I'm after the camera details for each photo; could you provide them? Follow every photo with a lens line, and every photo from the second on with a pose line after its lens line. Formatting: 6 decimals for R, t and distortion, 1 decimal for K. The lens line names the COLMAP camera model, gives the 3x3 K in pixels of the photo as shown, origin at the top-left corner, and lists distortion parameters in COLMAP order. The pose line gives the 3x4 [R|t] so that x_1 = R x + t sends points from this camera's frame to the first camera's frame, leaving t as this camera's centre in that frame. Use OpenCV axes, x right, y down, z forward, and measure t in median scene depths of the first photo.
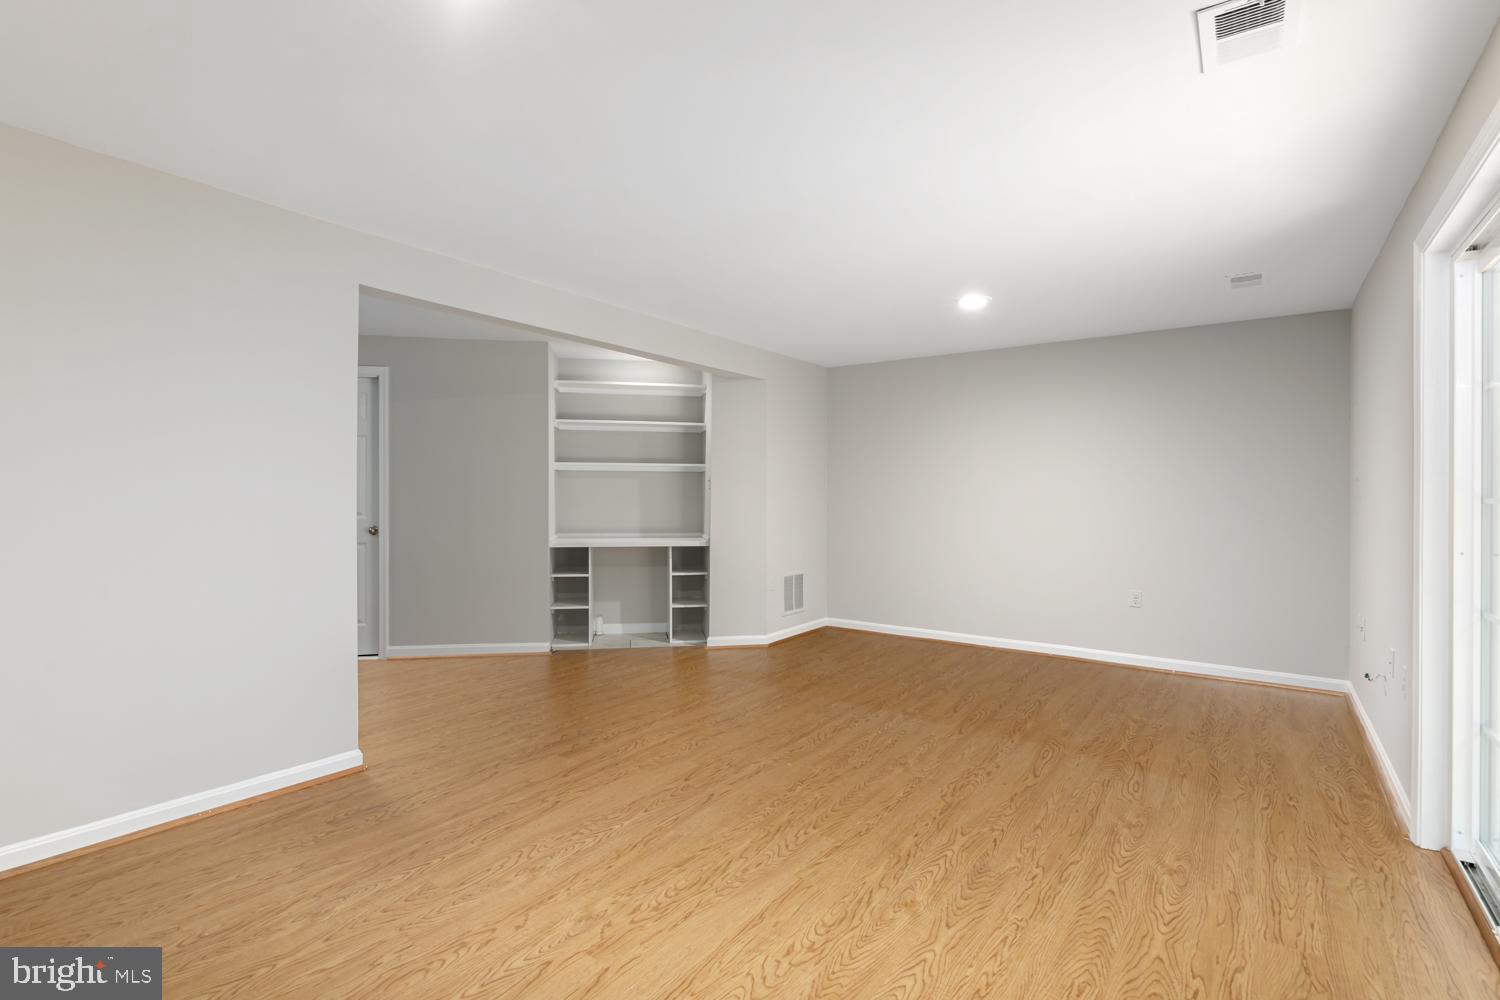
lens RADIAL K [[706.0, 0, 760.2], [0, 706.0, 493.5], [0, 0, 1]] dist [-0.007304, -0.000599]
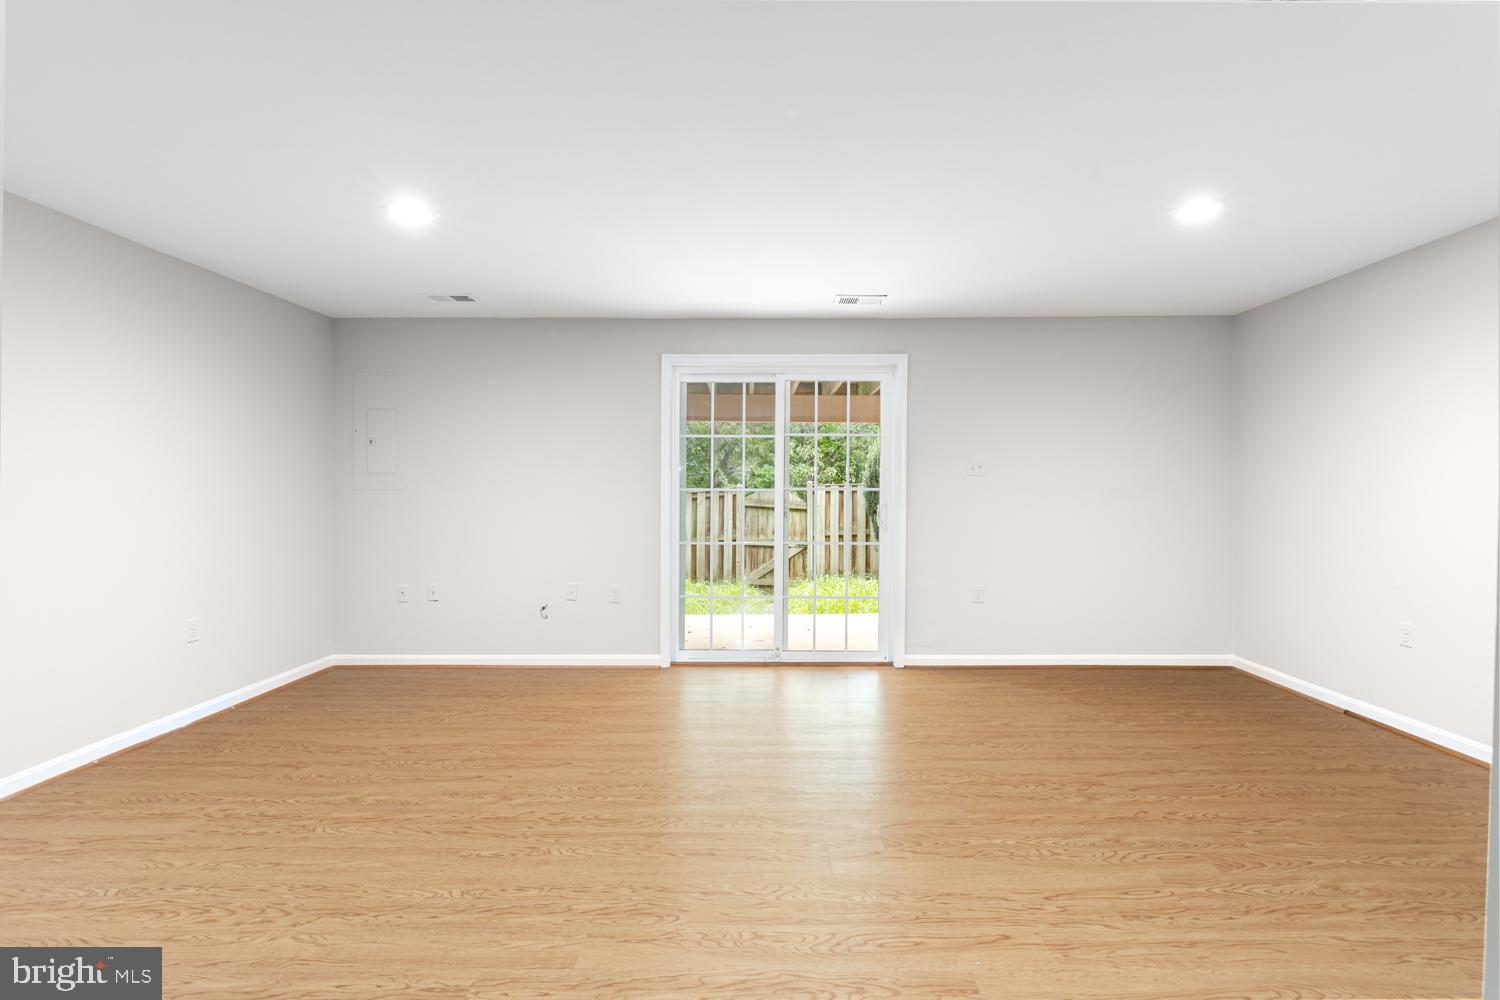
lens RADIAL K [[706.0, 0, 764.7], [0, 706.0, 495.6], [0, 0, 1]] dist [-0.007304, -0.000599]
pose [[-0.570916, -0.012425, 0.820914, -0.761982], [-0.002524, 0.999907, 0.013379, -0.002708], [-0.821004, 0.005567, -0.570895, 1.755063]]
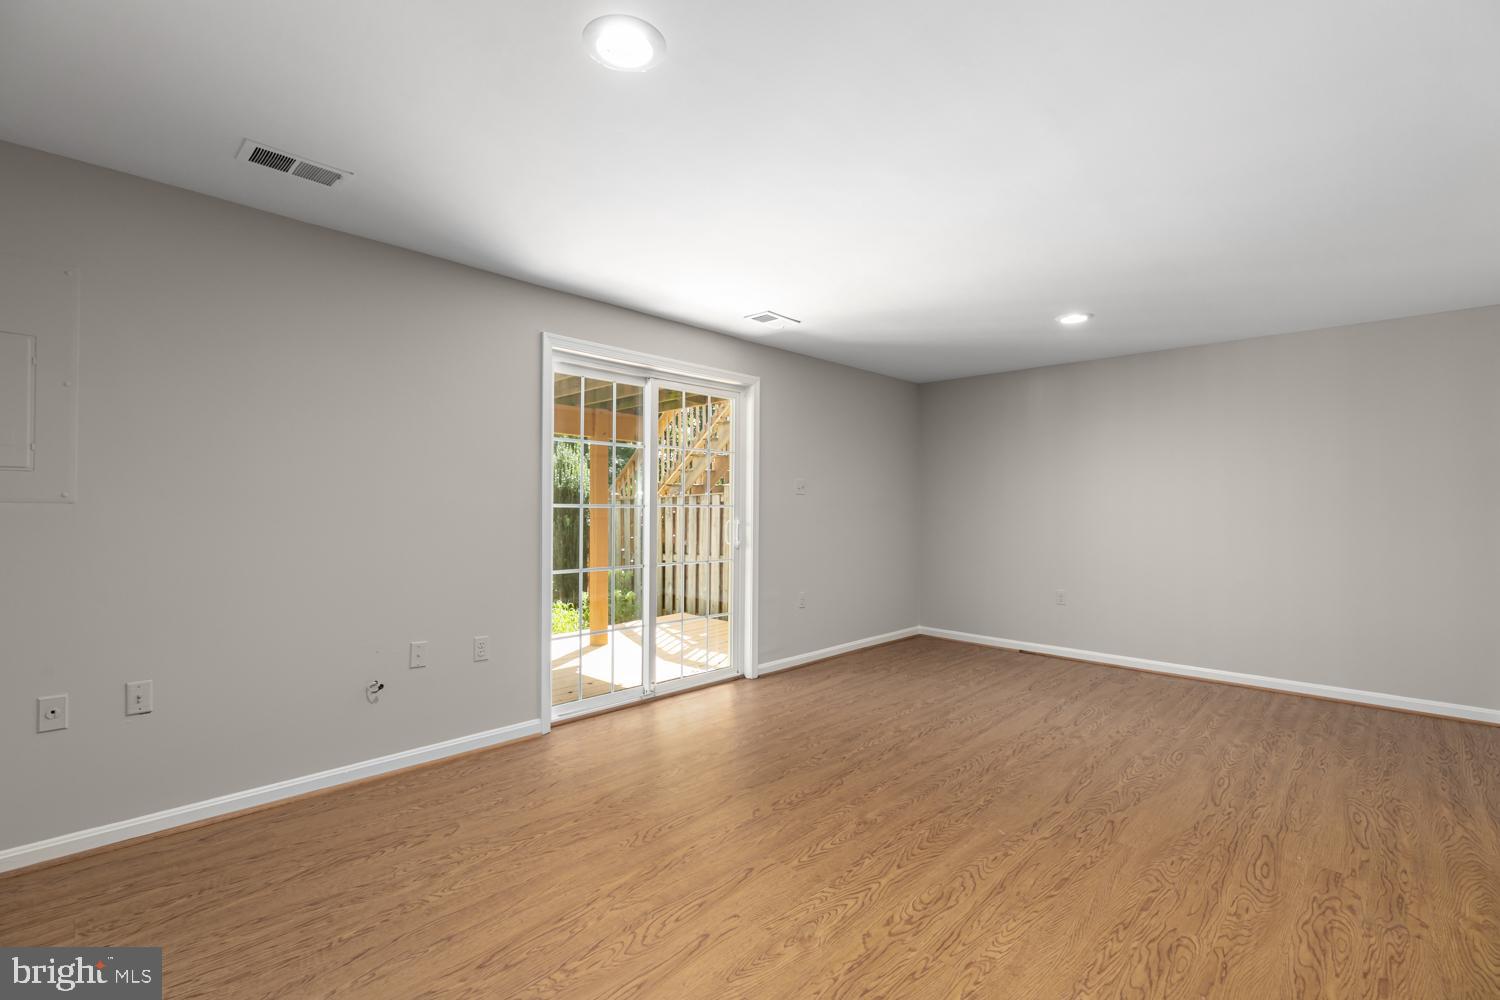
lens RADIAL K [[660.1, 0, 750.1], [0, 660.1, 506.9], [0, 0, 1]] dist [0.002240, -0.000151]
pose [[-0.987407, -0.012816, 0.157683, 0.259927], [-0.012481, 0.999917, 0.003118, -0.000304], [-0.157709, 0.001110, -0.987485, 2.179052]]
